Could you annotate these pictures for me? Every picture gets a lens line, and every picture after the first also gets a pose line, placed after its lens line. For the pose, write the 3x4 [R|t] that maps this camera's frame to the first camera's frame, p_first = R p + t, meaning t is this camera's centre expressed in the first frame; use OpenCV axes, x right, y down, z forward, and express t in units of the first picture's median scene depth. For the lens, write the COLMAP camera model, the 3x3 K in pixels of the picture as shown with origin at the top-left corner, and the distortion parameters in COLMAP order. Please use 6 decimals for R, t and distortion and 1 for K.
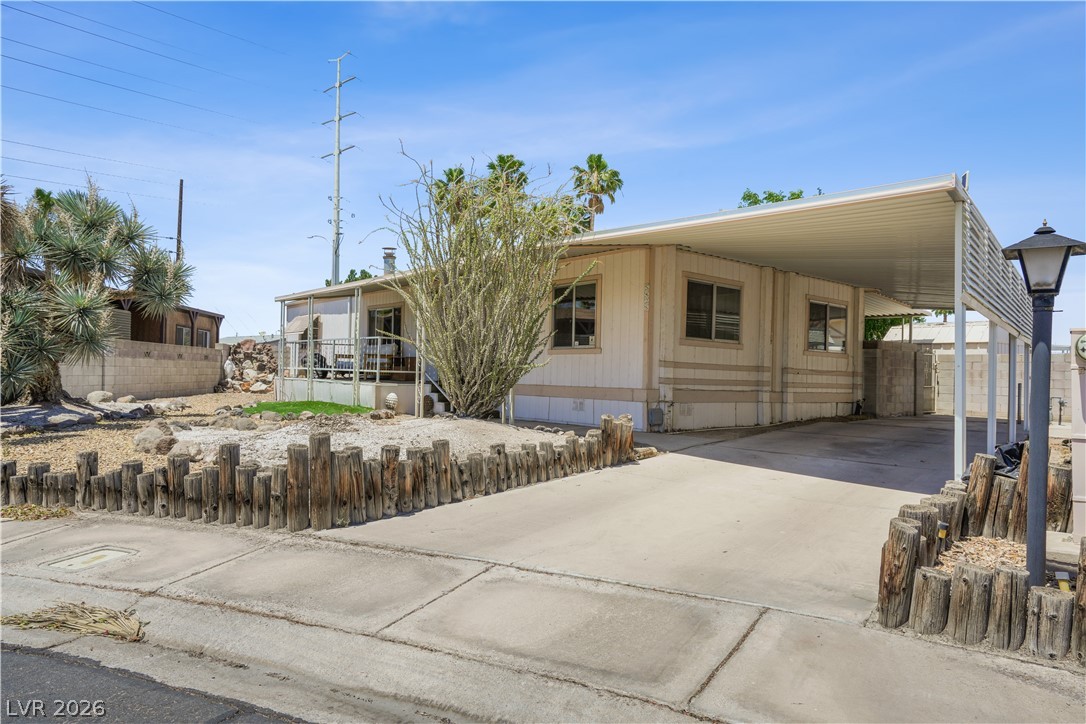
lens RADIAL K [[706.1, 0, 543.0], [0, 706.1, 362.0], [0, 0, 1]] dist [0.008032, 0.006239]
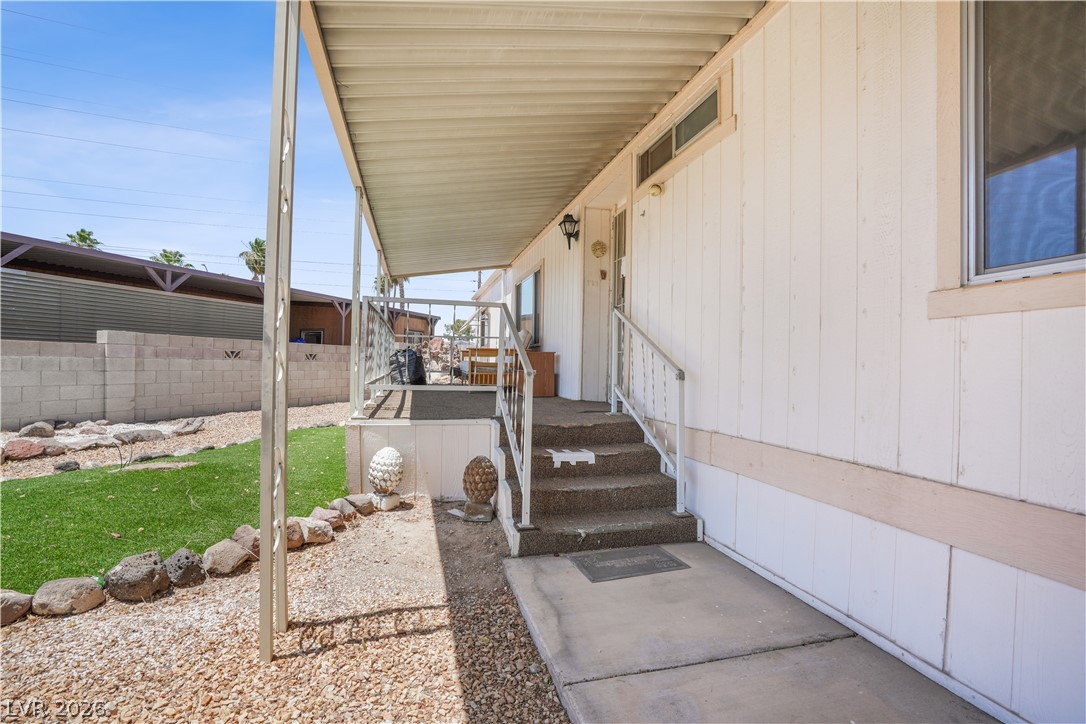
lens RADIAL K [[500.4, 0, 540.3], [0, 500.4, 359.1], [0, 0, 1]] dist [-0.060508, 0.024143]
pose [[0.904629, -0.009935, -0.426084, -0.030826], [0.008362, 0.999950, -0.005562, 0.000164], [0.426117, 0.001469, 0.904667, 0.801488]]
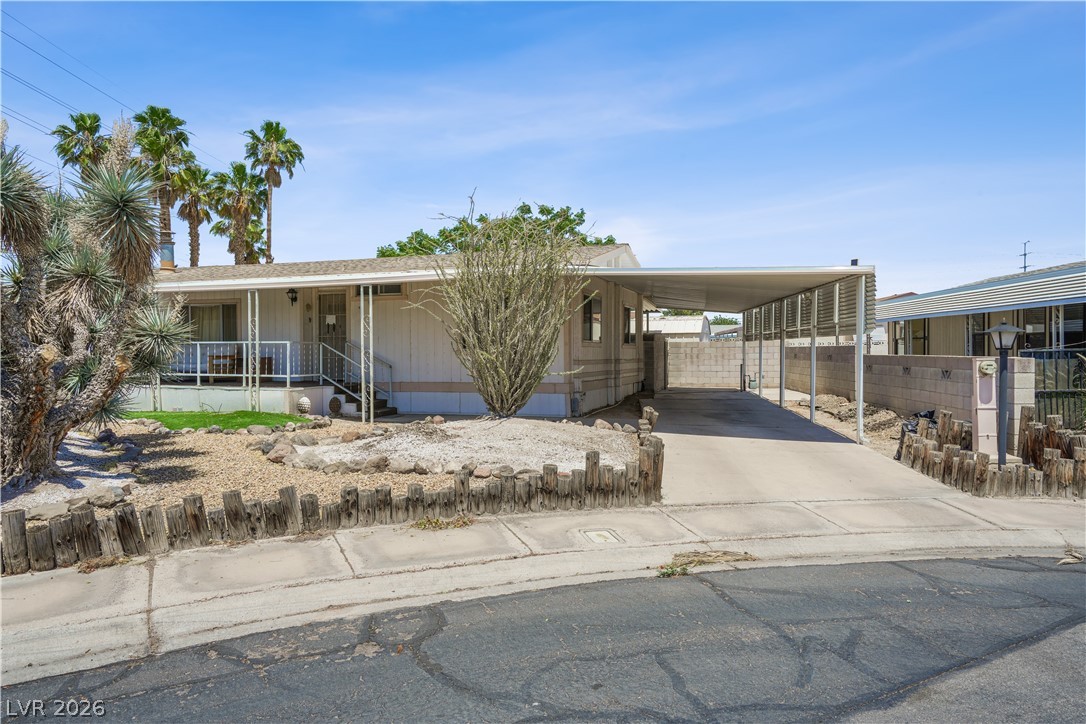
lens RADIAL K [[724.2, 0, 544.2], [0, 724.2, 372.2], [0, 0, 1]] dist [0.000382, 0.019795]
pose [[0.854203, -0.043314, 0.518133, -0.455765], [0.016331, 0.998267, 0.056528, -0.044796], [-0.519684, -0.039825, 0.853430, -0.061269]]
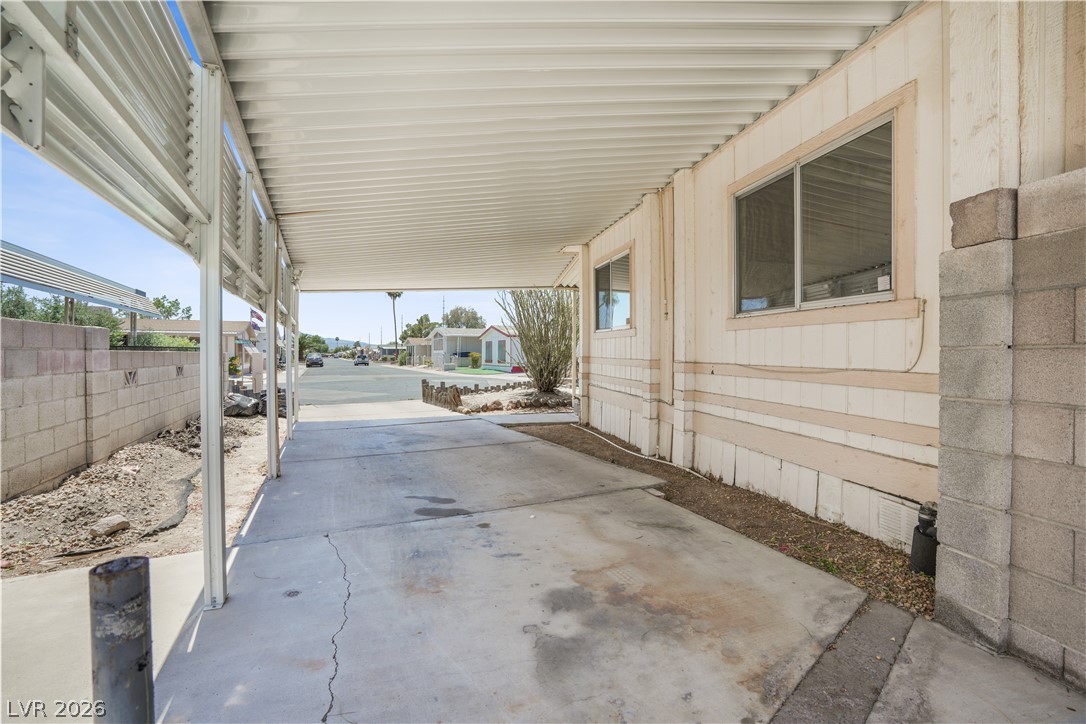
lens RADIAL K [[500.4, 0, 540.3], [0, 500.4, 359.1], [0, 0, 1]] dist [-0.060508, 0.024143]
pose [[-0.480549, -0.015321, -0.876834, 0.708496], [0.003308, 0.999809, -0.019283, 0.013448], [0.876961, -0.012167, -0.480407, 1.078601]]
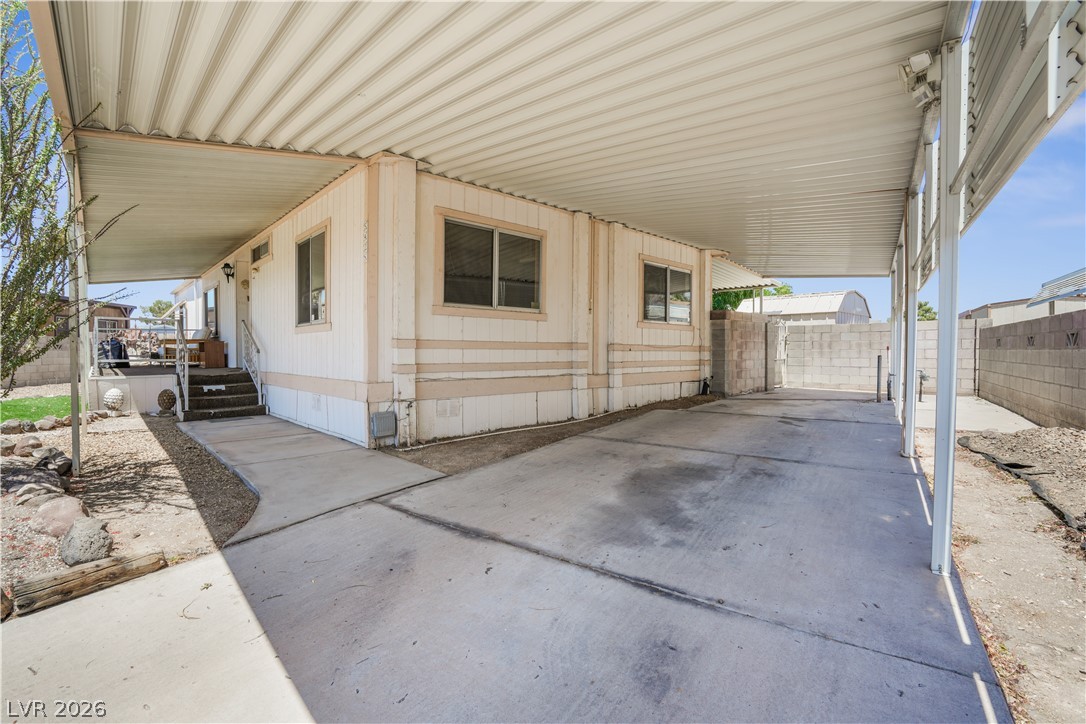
lens RADIAL K [[500.4, 0, 540.3], [0, 500.4, 359.1], [0, 0, 1]] dist [-0.060508, 0.024143]
pose [[0.998035, -0.025716, 0.057136, 0.228807], [0.023626, 0.999038, 0.036957, 0.002887], [-0.058032, -0.035534, 0.997682, 0.439018]]
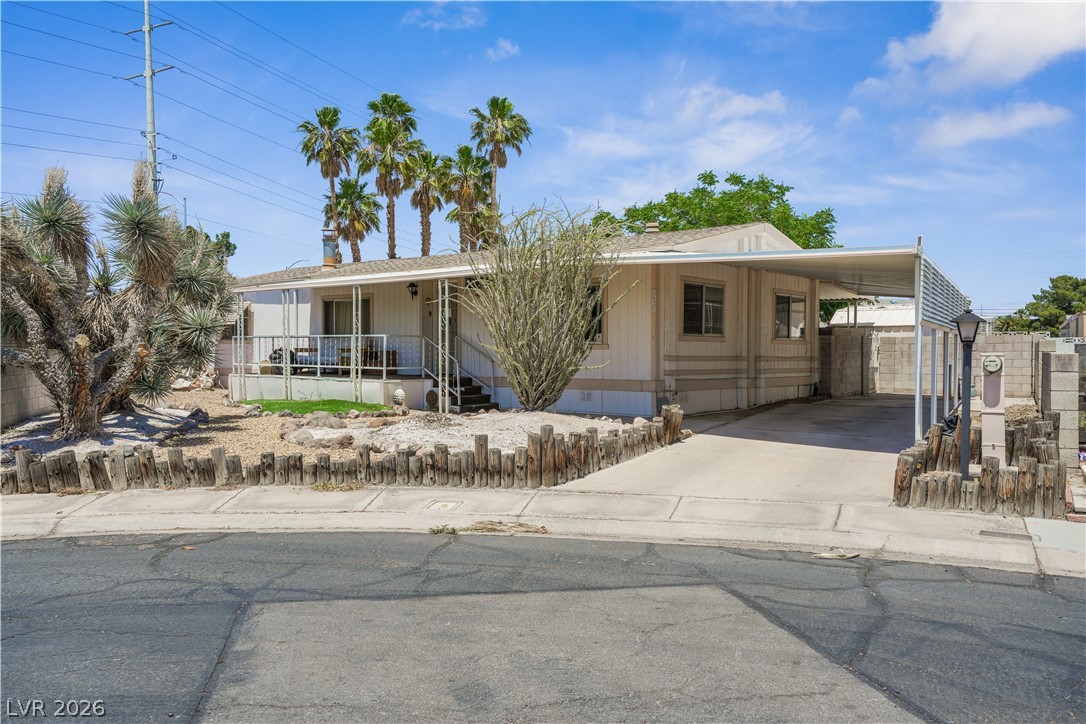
lens RADIAL K [[896.7, 0, 543.0], [0, 896.7, 362.0], [0, 0, 1]] dist [0.036668, 0.003779]
pose [[0.984987, -0.024087, 0.170938, -0.230157], [0.018427, 0.999230, 0.034625, -0.037560], [-0.171641, -0.030955, 0.984673, -0.329898]]
